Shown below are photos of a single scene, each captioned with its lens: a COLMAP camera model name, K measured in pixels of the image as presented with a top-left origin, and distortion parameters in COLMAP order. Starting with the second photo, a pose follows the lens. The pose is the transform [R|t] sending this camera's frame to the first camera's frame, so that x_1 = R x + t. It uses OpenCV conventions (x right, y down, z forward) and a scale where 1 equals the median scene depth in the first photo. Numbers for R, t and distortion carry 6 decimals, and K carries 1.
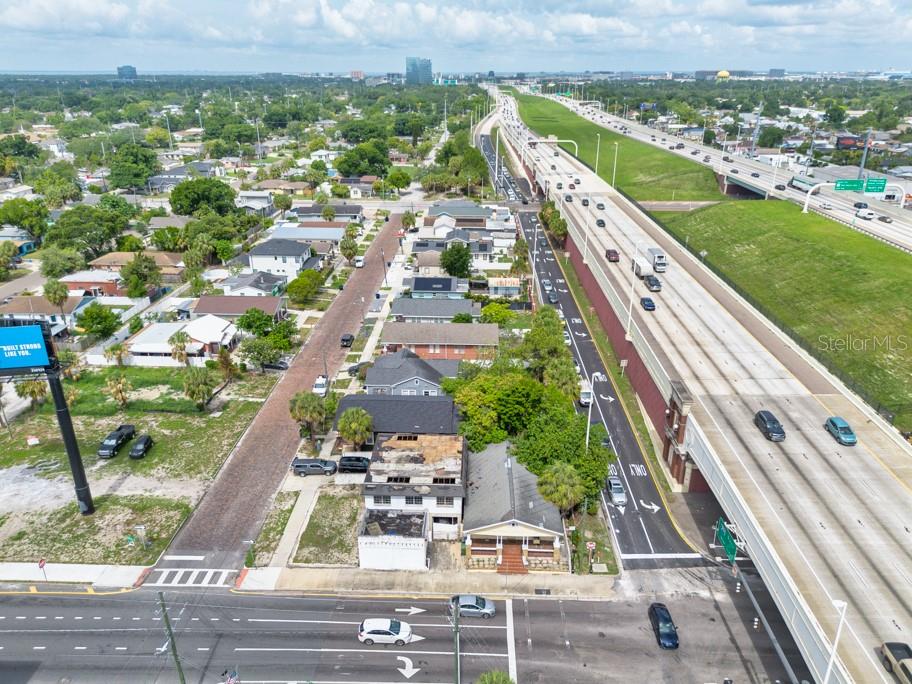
lens RADIAL K [[653.1, 0, 455.3], [0, 653.1, 336.6], [0, 0, 1]] dist [0.061849, -0.061461]
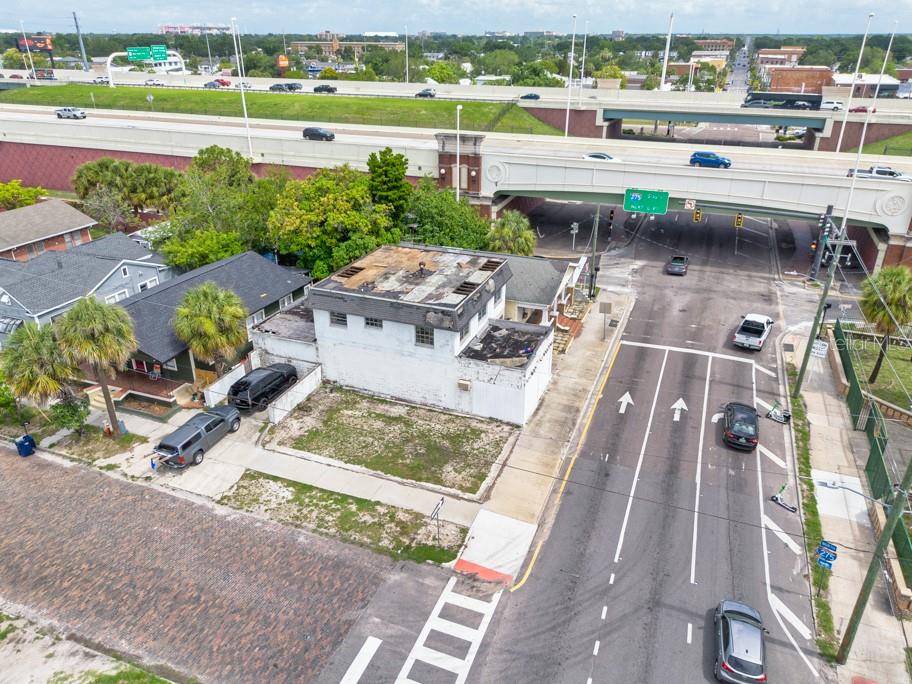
lens RADIAL K [[652.5, 0, 455.2], [0, 652.5, 342.7], [0, 0, 1]] dist [0.065796, -0.069483]
pose [[0.330433, -0.400543, 0.854622, -0.601008], [0.353966, 0.891985, 0.281195, 0.087232], [-0.874941, 0.209591, 0.436520, 0.728182]]
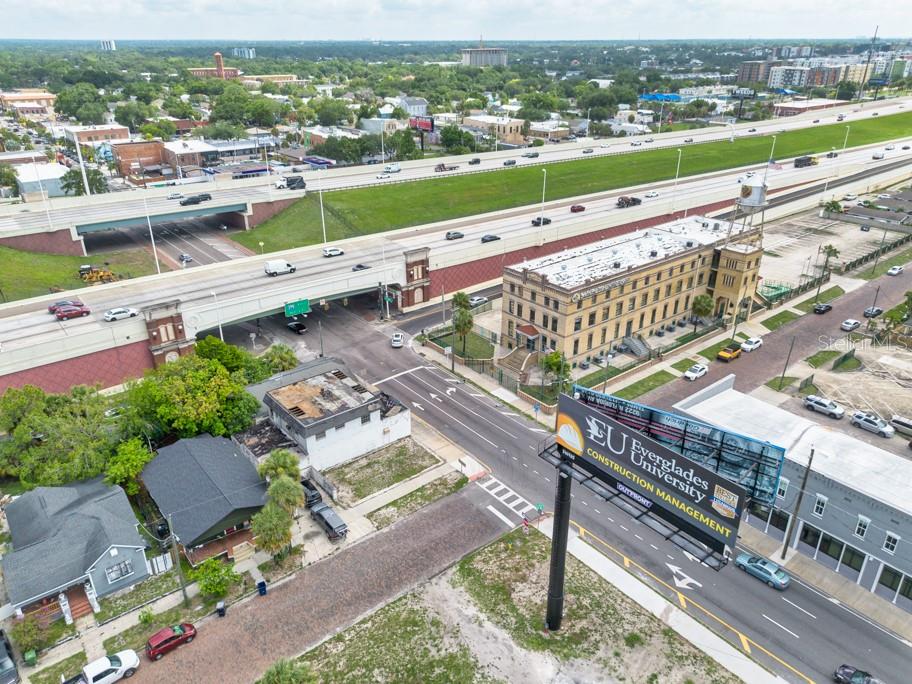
lens RADIAL K [[650.8, 0, 456.0], [0, 650.8, 338.4], [0, 0, 1]] dist [0.082591, -0.093984]
pose [[-0.662706, -0.310491, 0.681481, -0.944127], [0.281364, 0.740098, 0.610810, -0.503961], [-0.694013, 0.596532, -0.403107, 1.251590]]
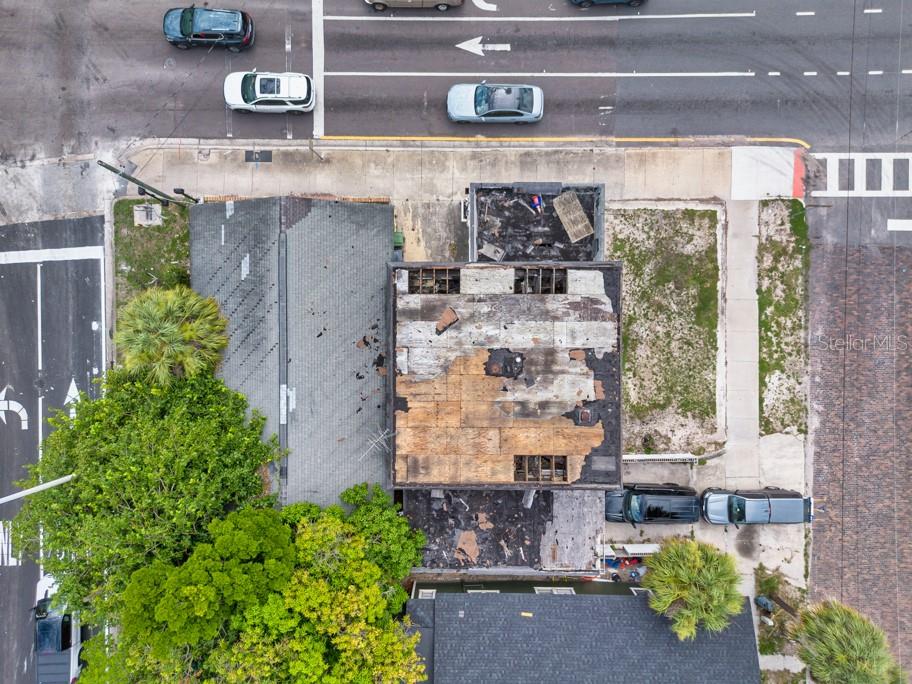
lens RADIAL K [[659.0, 0, 455.6], [0, 659.0, 343.2], [0, 0, 1]] dist [0.061061, -0.061645]
pose [[-0.999221, 0.039413, 0.001751, -0.029165], [-0.013028, -0.371543, 0.928324, -0.188206], [0.037239, 0.927579, 0.371767, 0.842746]]
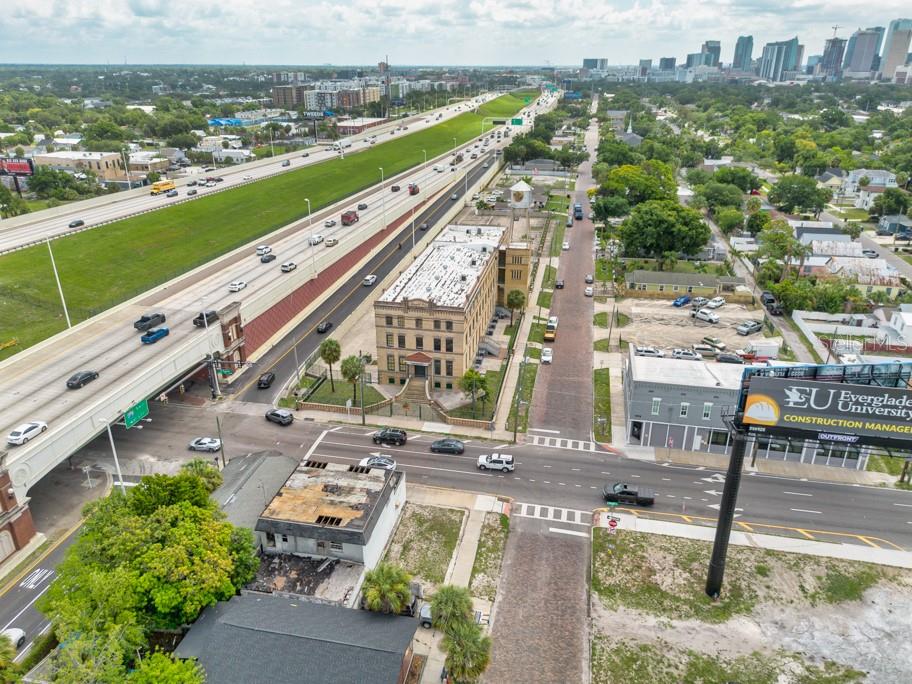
lens RADIAL K [[649.3, 0, 455.3], [0, 649.3, 342.5], [0, 0, 1]] dist [0.062957, -0.064166]
pose [[-0.987425, -0.063701, 0.144685, -0.350758], [0.057468, 0.707970, 0.703901, -0.590934], [-0.147271, 0.703364, -0.695406, 1.477818]]
